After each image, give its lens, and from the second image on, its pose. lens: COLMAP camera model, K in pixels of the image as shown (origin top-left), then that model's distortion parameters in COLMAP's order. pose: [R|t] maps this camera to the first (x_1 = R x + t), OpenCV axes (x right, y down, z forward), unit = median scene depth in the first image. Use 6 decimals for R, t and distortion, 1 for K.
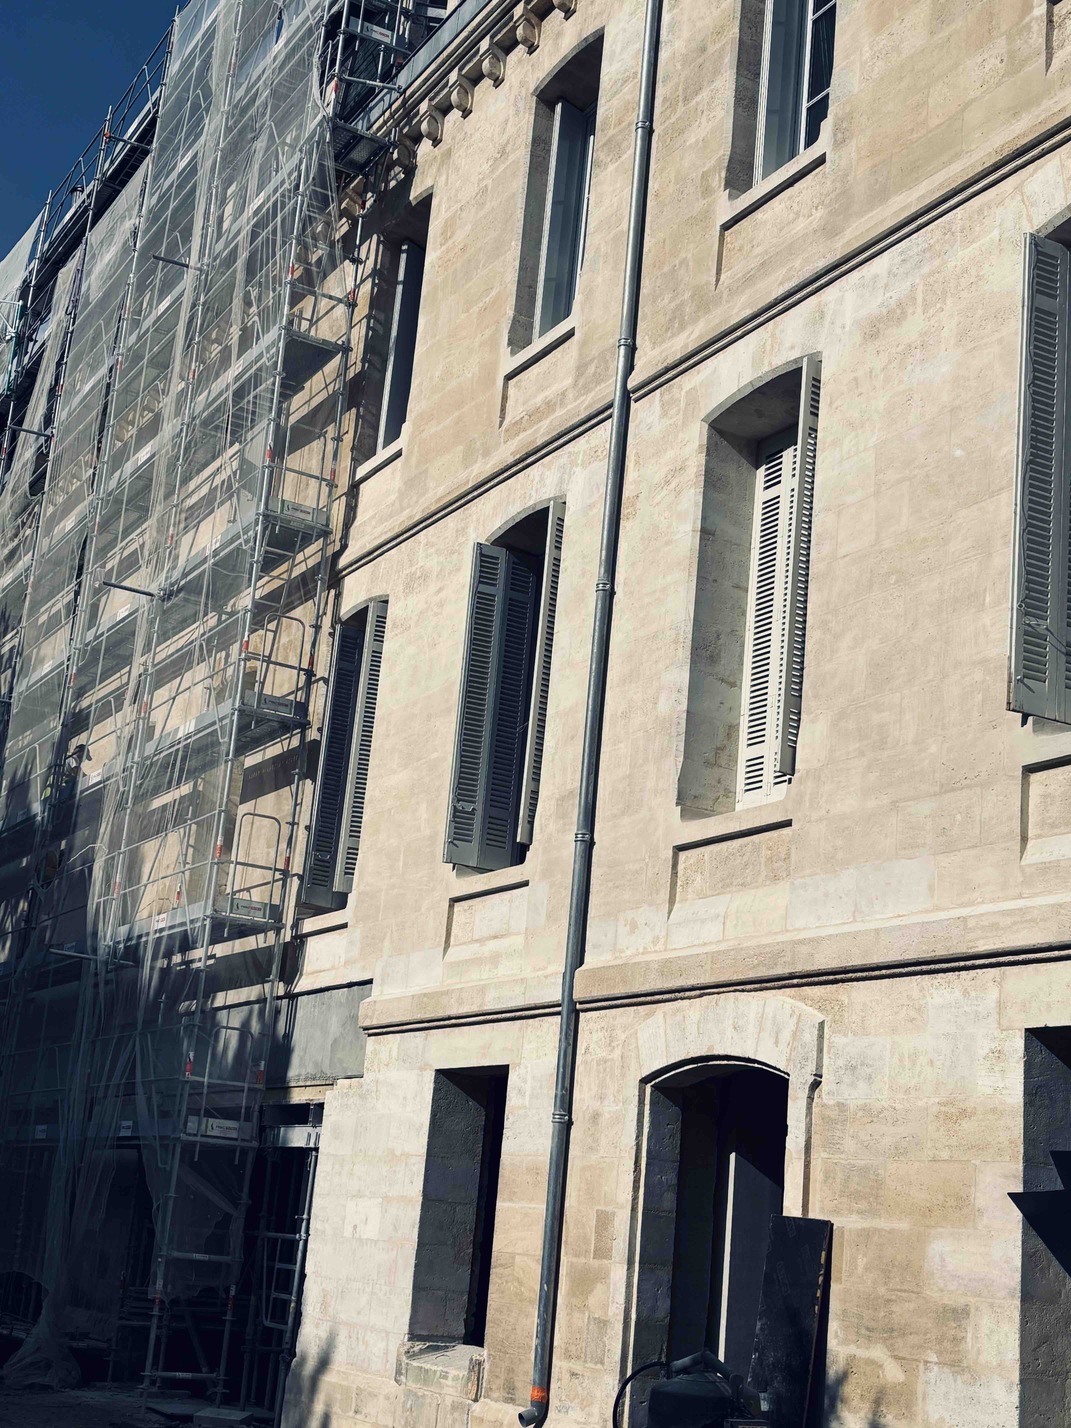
lens RADIAL K [[1909.6, 0, 535.5], [0, 1909.6, 714.0], [0, 0, 1]] dist [0.224136, -0.757974]
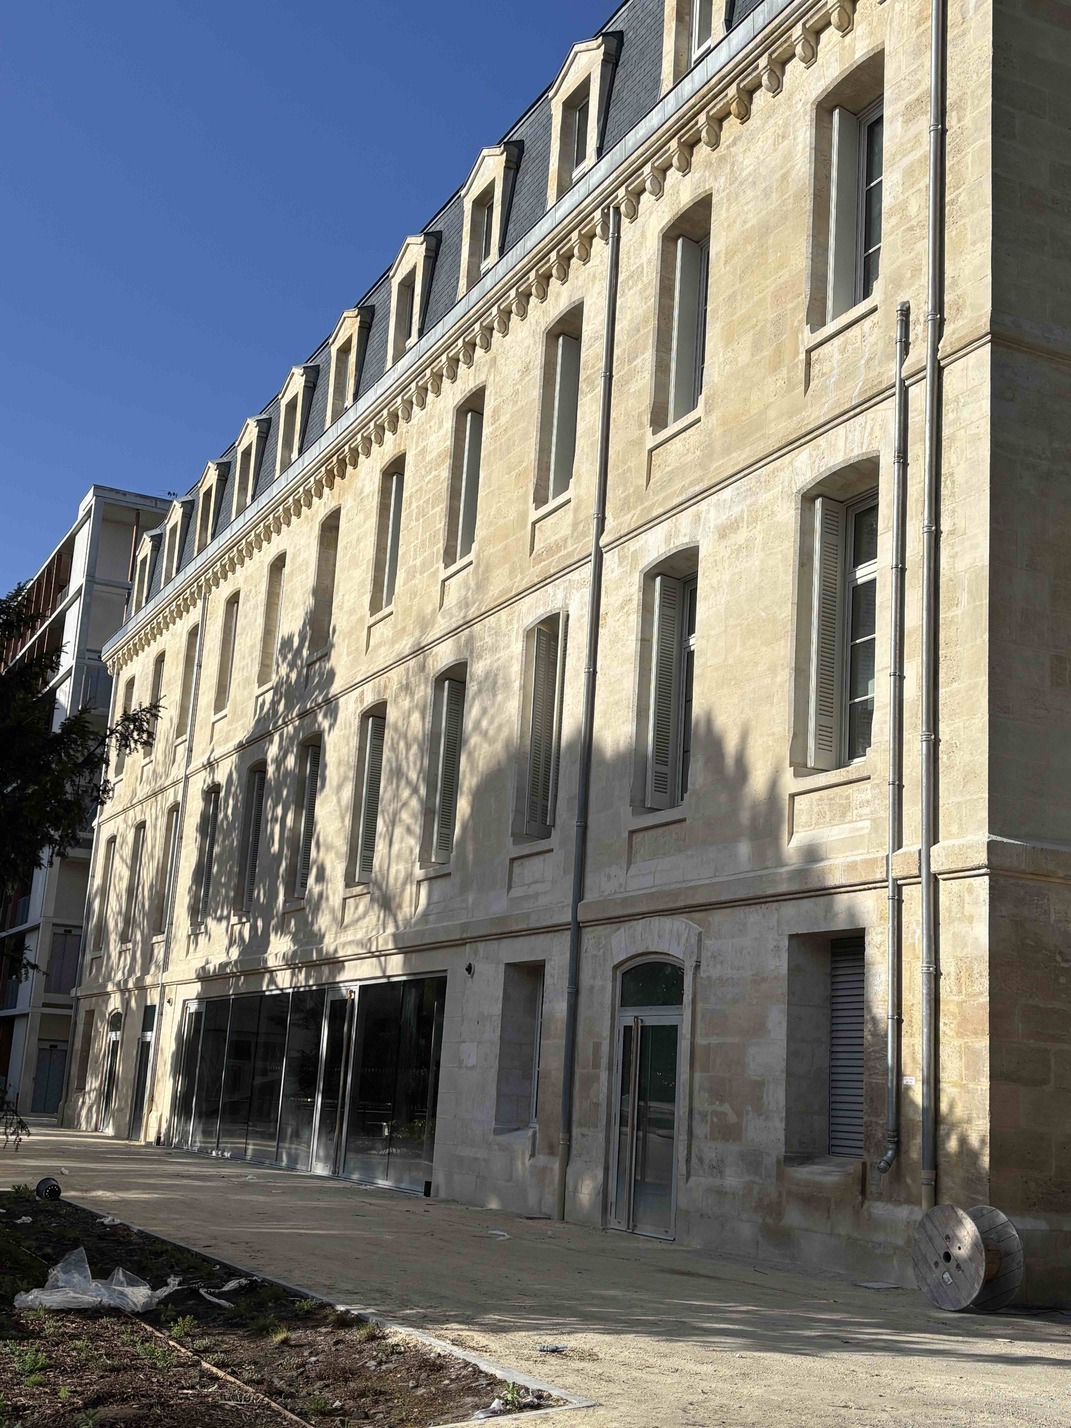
lens RADIAL K [[1706.6, 0, 535.5], [0, 1706.6, 714.0], [0, 0, 1]] dist [0.180200, -0.000801]
pose [[0.996601, -0.046003, -0.068335, 0.098621], [0.049086, 0.997819, 0.044144, -0.106750], [0.066155, -0.047348, 0.996685, -0.523658]]
